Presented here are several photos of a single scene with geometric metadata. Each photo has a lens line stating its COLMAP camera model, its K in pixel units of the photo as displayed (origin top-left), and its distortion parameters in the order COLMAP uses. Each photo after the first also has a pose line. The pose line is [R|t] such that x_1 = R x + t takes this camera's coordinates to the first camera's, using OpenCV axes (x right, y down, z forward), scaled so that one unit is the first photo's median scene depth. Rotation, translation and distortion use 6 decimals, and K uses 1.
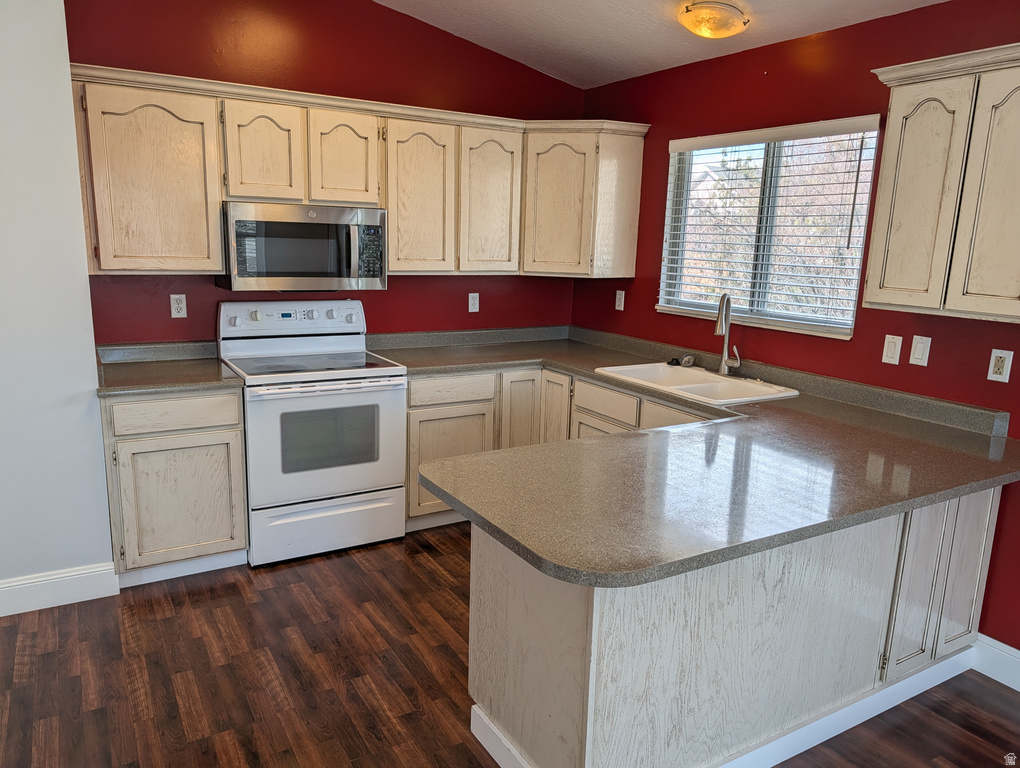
lens RADIAL K [[728.5, 0, 510.8], [0, 728.5, 389.2], [0, 0, 1]] dist [0.011894, -0.016765]
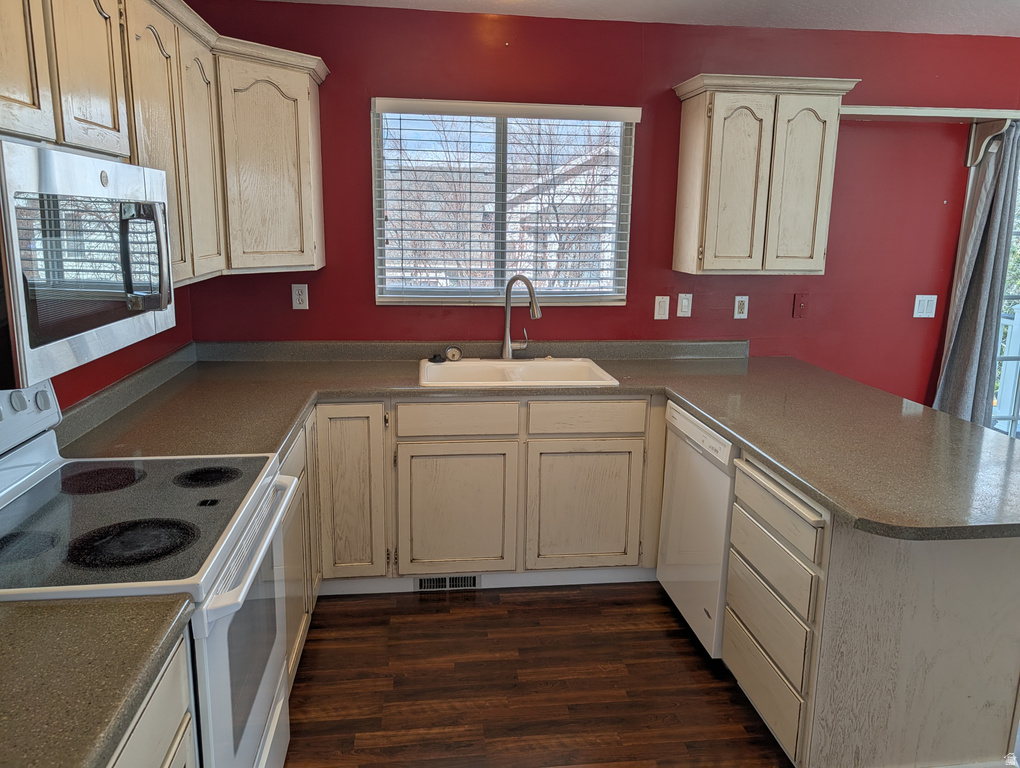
lens RADIAL K [[728.5, 0, 501.1], [0, 728.5, 363.4], [0, 0, 1]] dist [0.011894, -0.016765]
pose [[0.414811, -0.193680, 0.889056, -0.606214], [0.184855, 0.974645, 0.126077, -0.148223], [-0.890932, 0.112048, 0.440096, 0.641764]]
